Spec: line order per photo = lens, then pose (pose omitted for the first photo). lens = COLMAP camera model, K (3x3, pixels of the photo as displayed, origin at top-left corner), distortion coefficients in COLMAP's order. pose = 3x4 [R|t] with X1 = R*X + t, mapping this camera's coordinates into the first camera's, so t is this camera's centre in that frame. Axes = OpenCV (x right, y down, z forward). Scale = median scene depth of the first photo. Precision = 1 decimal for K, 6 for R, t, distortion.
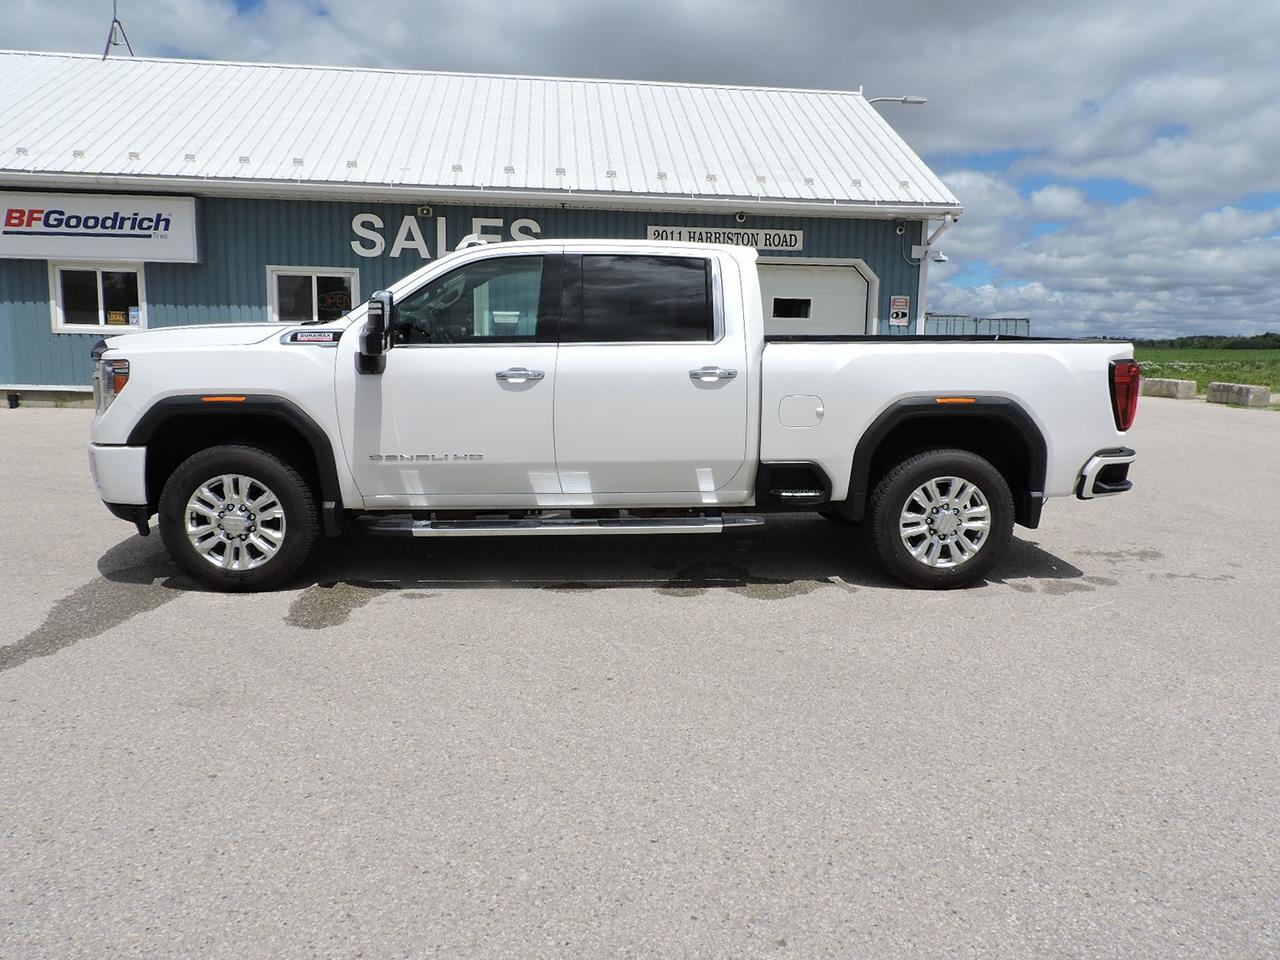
lens RADIAL K [[904.6, 0, 640.0], [0, 904.6, 480.0], [0, 0, 1]] dist [0.000354, -0.000677]
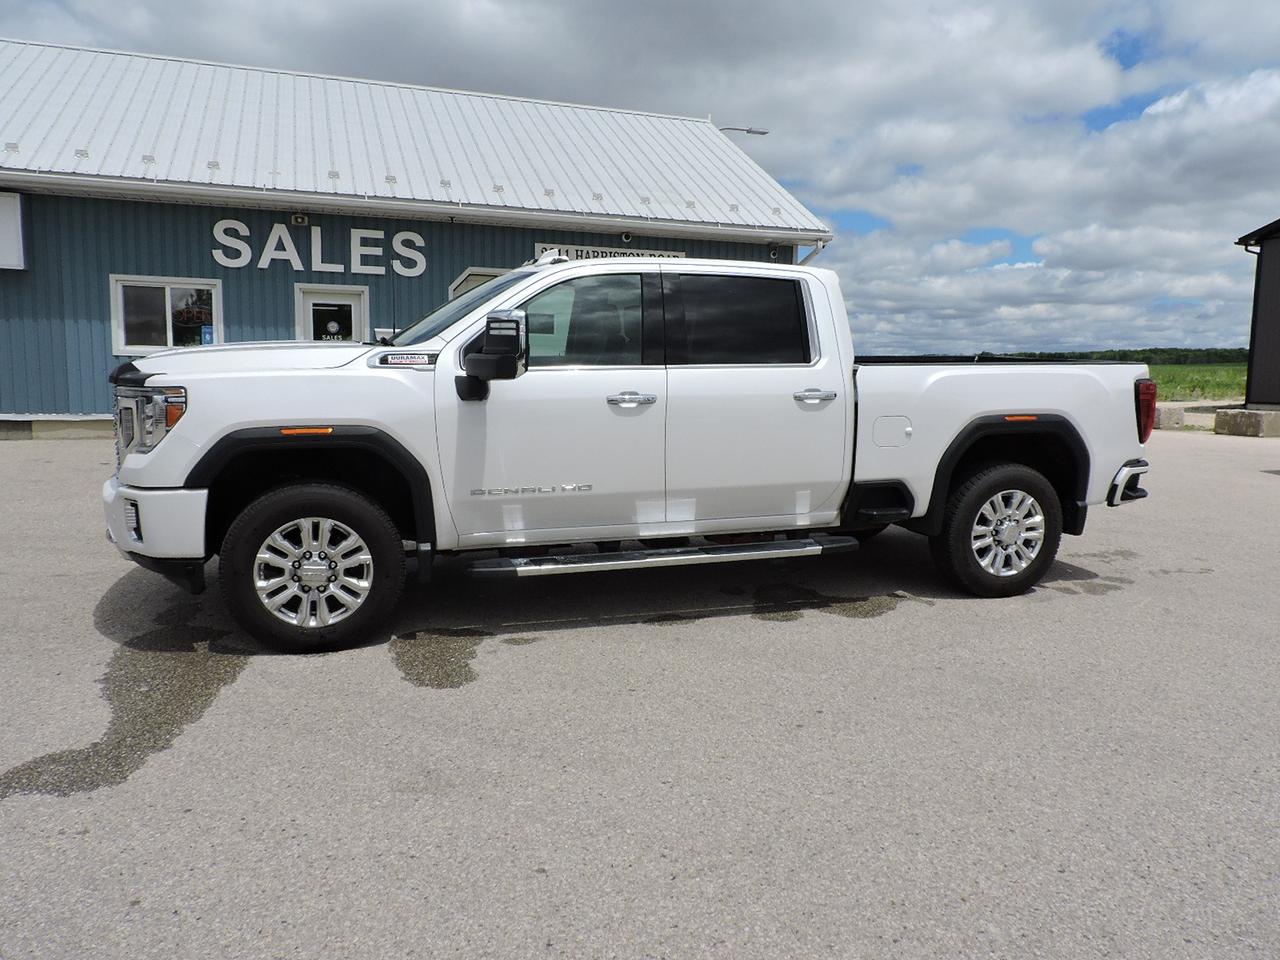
lens RADIAL K [[904.6, 0, 640.0], [0, 904.6, 480.0], [0, 0, 1]] dist [0.000354, -0.000677]
pose [[0.969660, -0.033196, 0.242192, -0.334509], [0.037622, 0.999198, -0.013675, -0.017297], [-0.241544, 0.022372, 0.970132, 0.075644]]
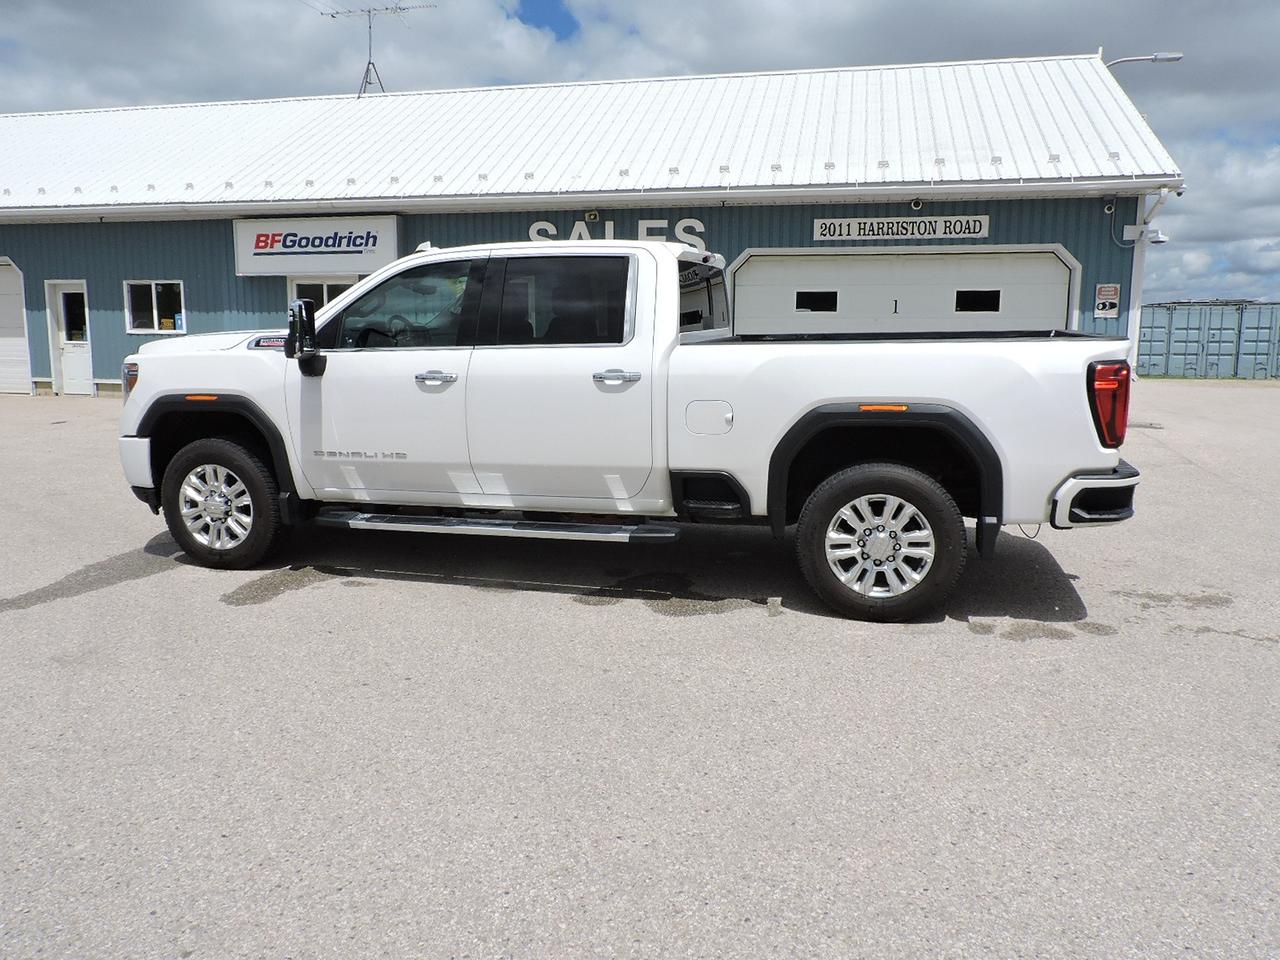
lens RADIAL K [[907.7, 0, 636.4], [0, 907.7, 477.9], [0, 0, 1]] dist [-0.001184, -0.009262]
pose [[0.946139, 0.038422, -0.321472, 0.394612], [-0.038646, 0.999237, 0.005687, -0.015355], [0.321445, 0.007043, 0.946902, 0.089388]]
